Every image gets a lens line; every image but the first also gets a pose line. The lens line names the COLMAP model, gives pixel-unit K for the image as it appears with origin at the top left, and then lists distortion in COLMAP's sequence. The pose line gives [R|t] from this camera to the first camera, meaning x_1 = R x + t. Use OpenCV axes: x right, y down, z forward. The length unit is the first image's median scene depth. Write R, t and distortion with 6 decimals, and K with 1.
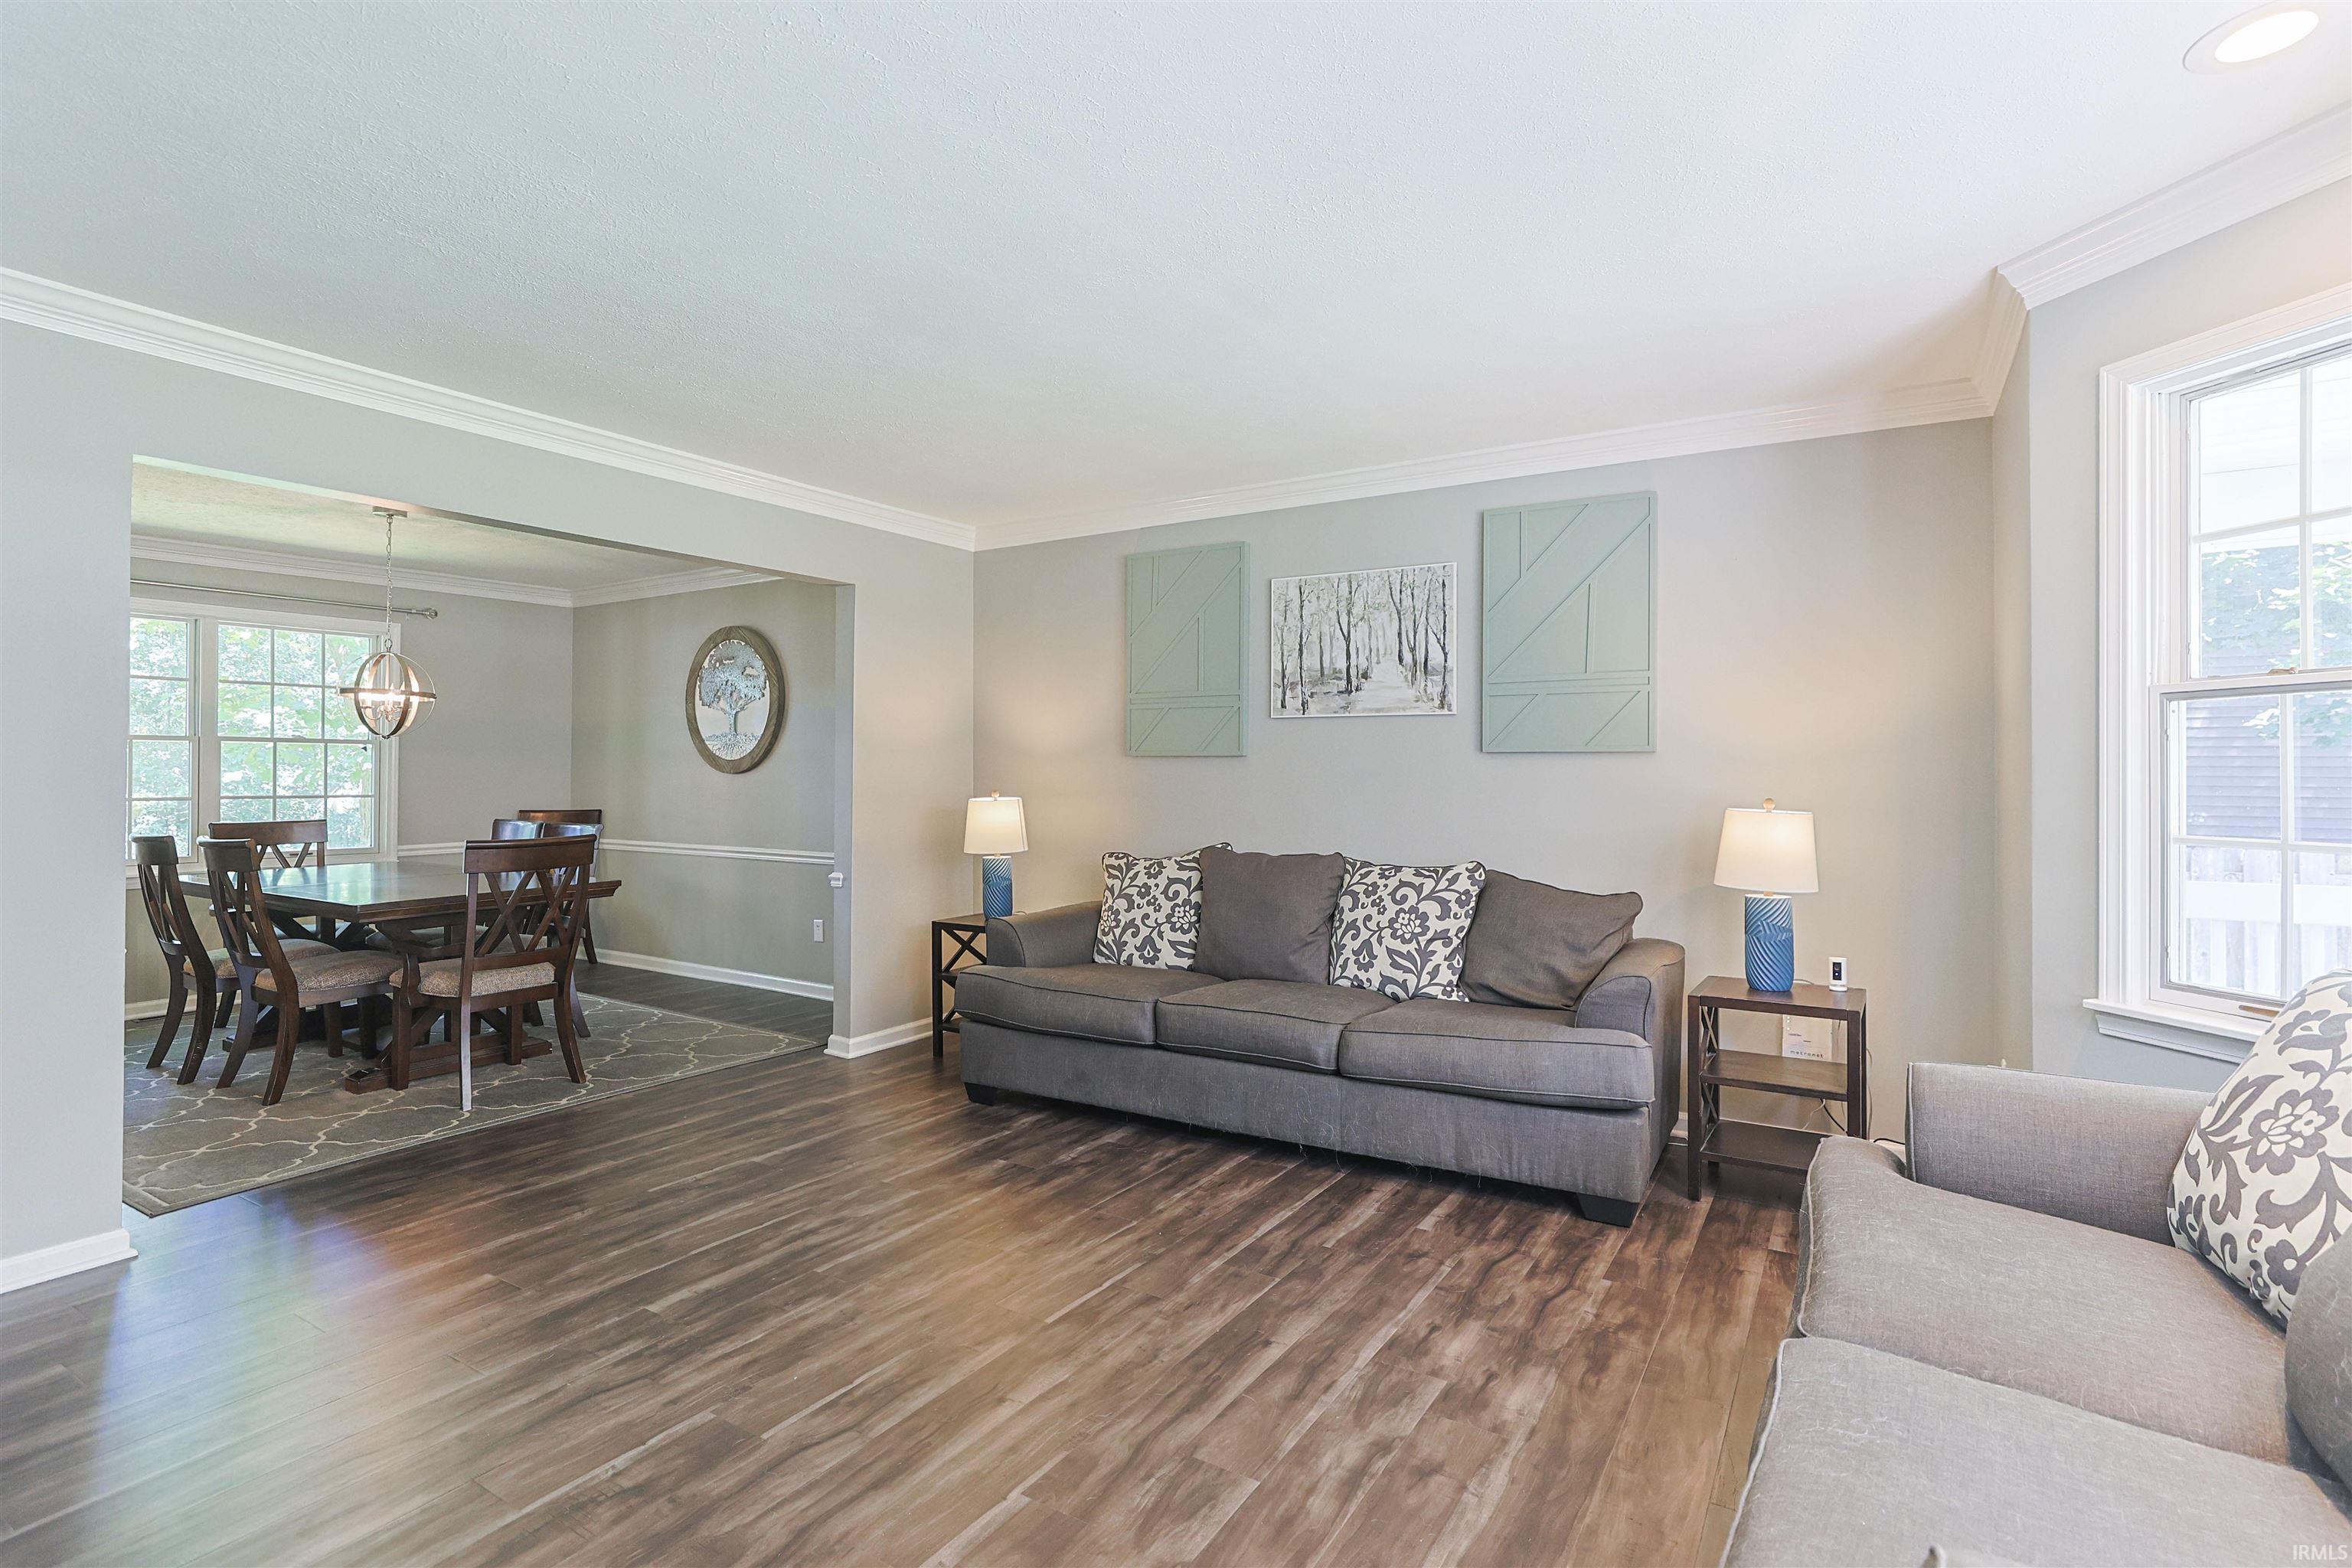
lens RADIAL K [[1146.9, 0, 1131.4], [0, 1146.9, 745.0], [0, 0, 1]] dist [-0.015816, 0.009650]
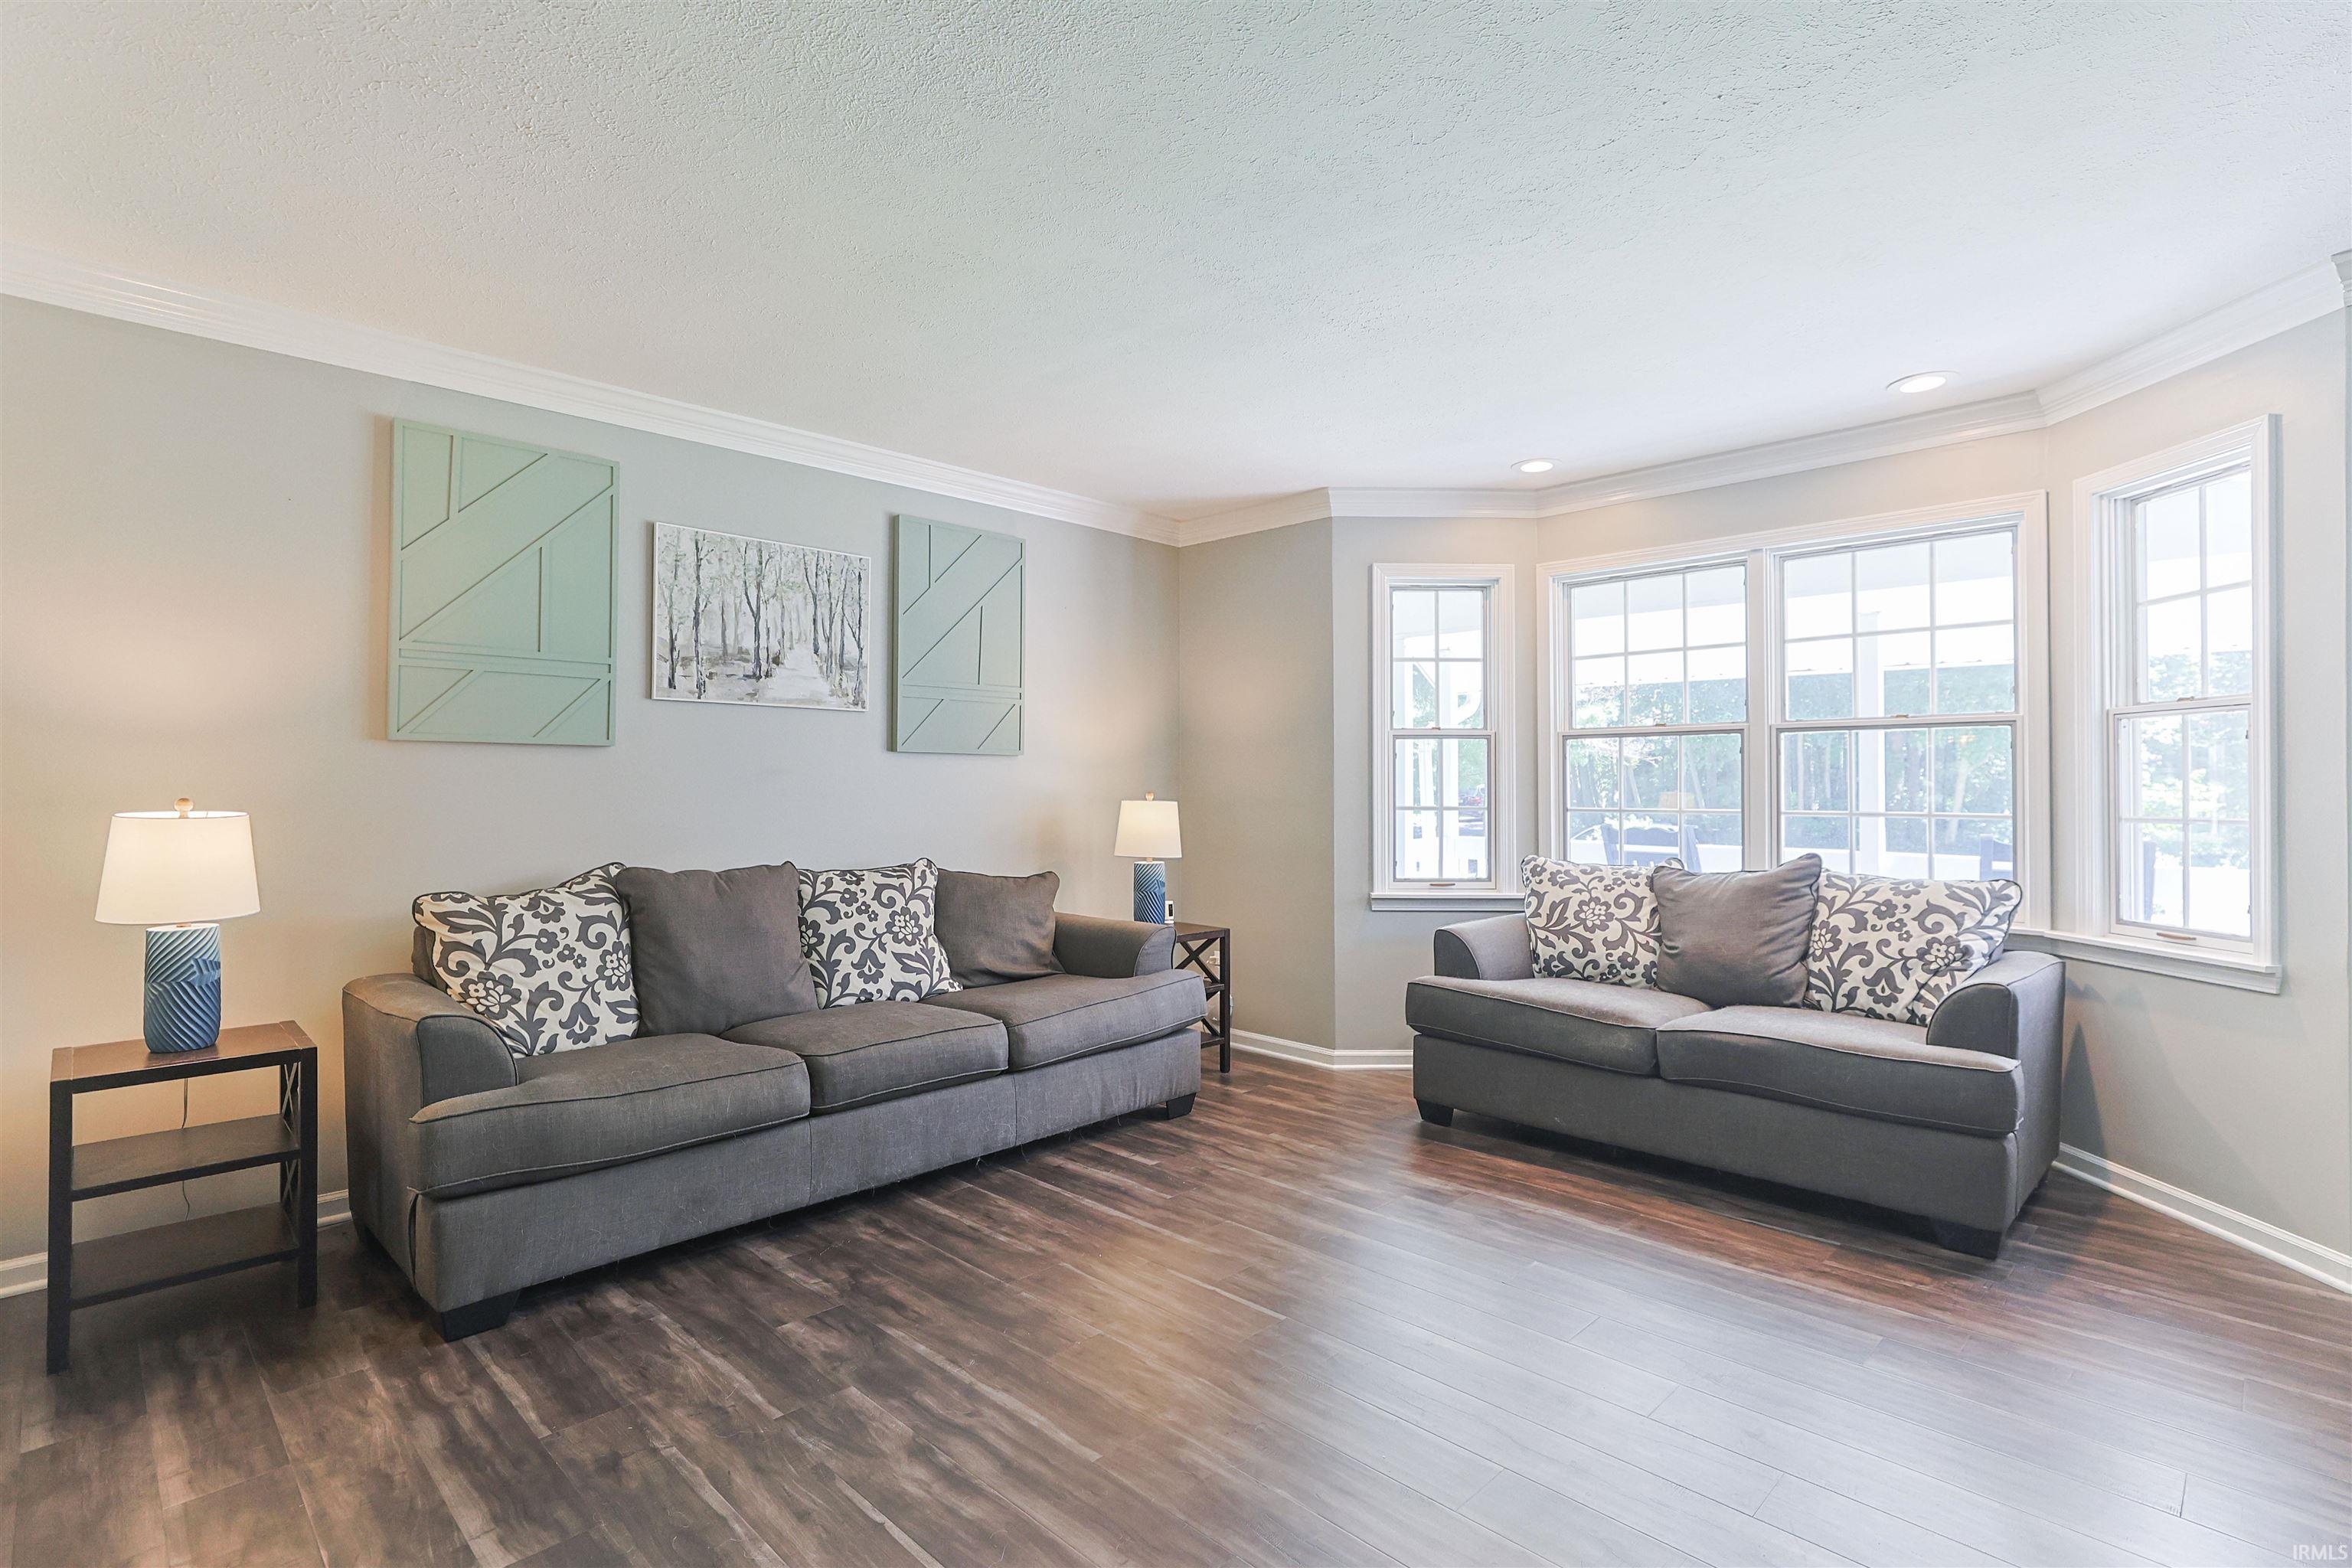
lens RADIAL K [[1146.9, 0, 1217.5], [0, 1146.9, 776.2], [0, 0, 1]] dist [-0.015816, 0.009650]
pose [[0.178032, 0.012523, 0.983945, -0.679698], [-0.022616, 0.999707, -0.008632, 0.031706], [-0.983765, -0.020716, 0.178263, 0.575164]]
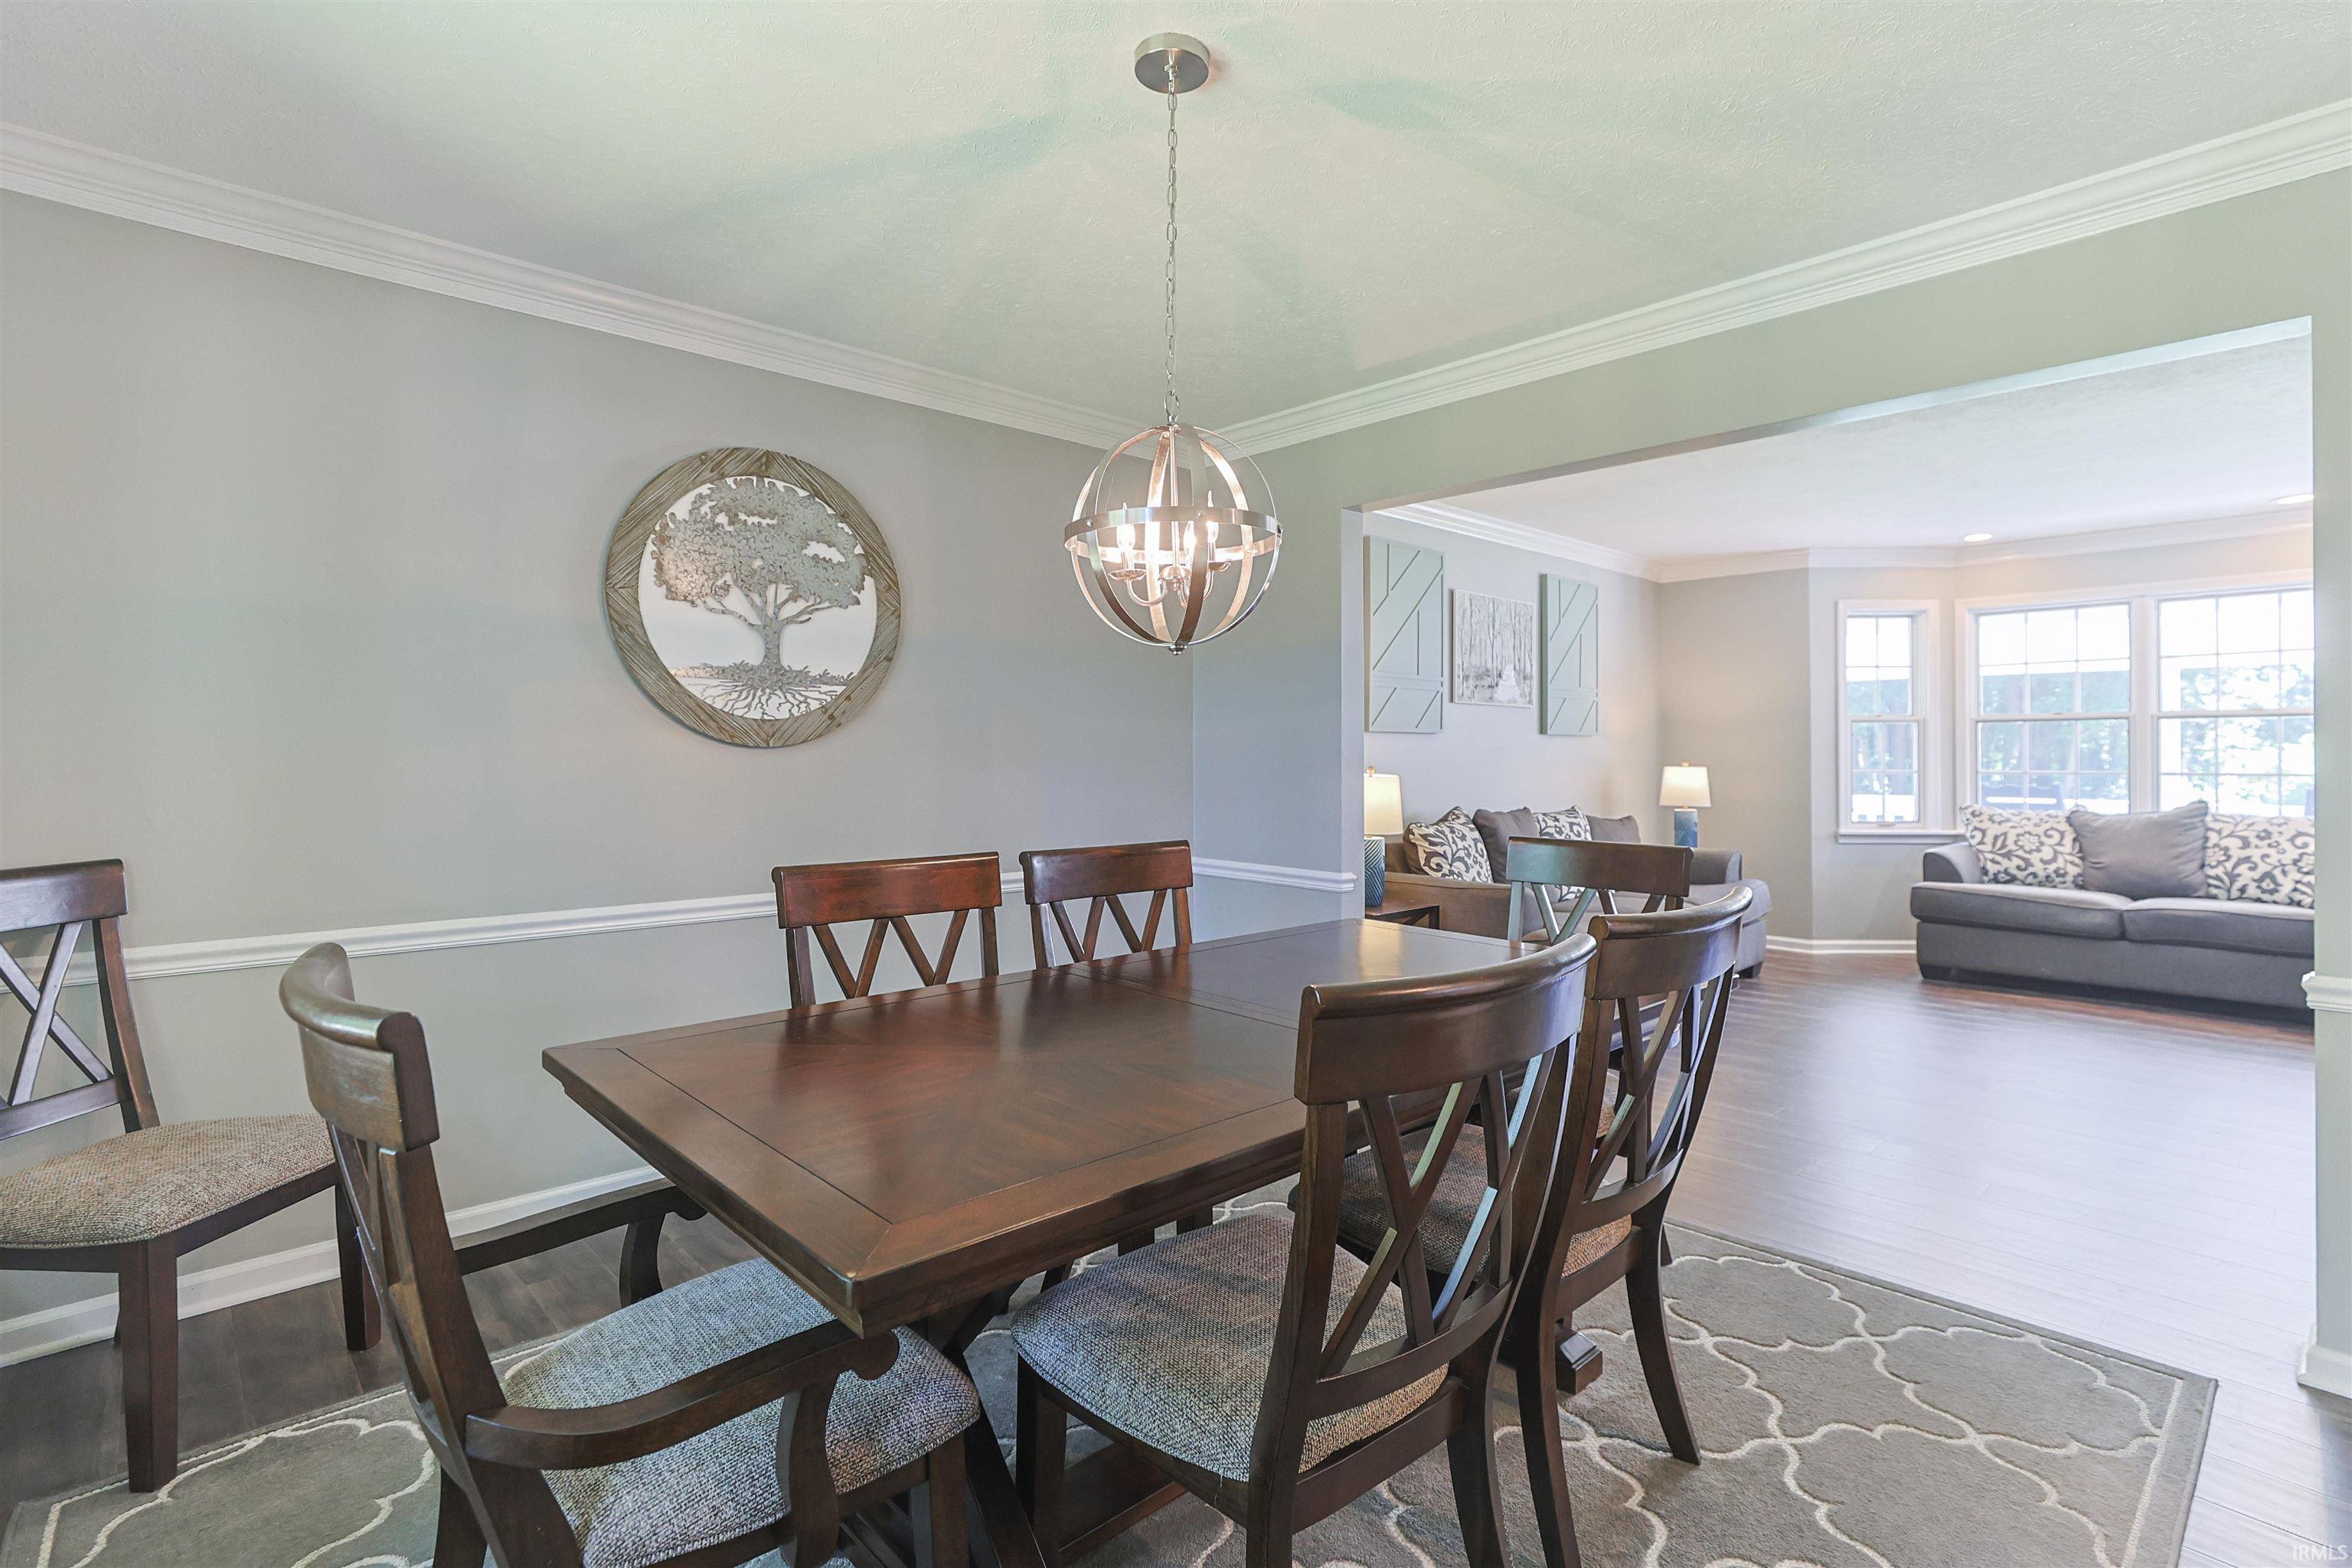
lens RADIAL K [[1146.9, 0, 1226.2], [0, 1146.9, 748.5], [0, 0, 1]] dist [-0.015816, 0.009650]
pose [[0.208619, 0.007614, 0.977967, -1.329958], [-0.018929, 0.999814, -0.003746, 0.040846], [-0.977814, -0.017730, 0.208725, 1.168905]]
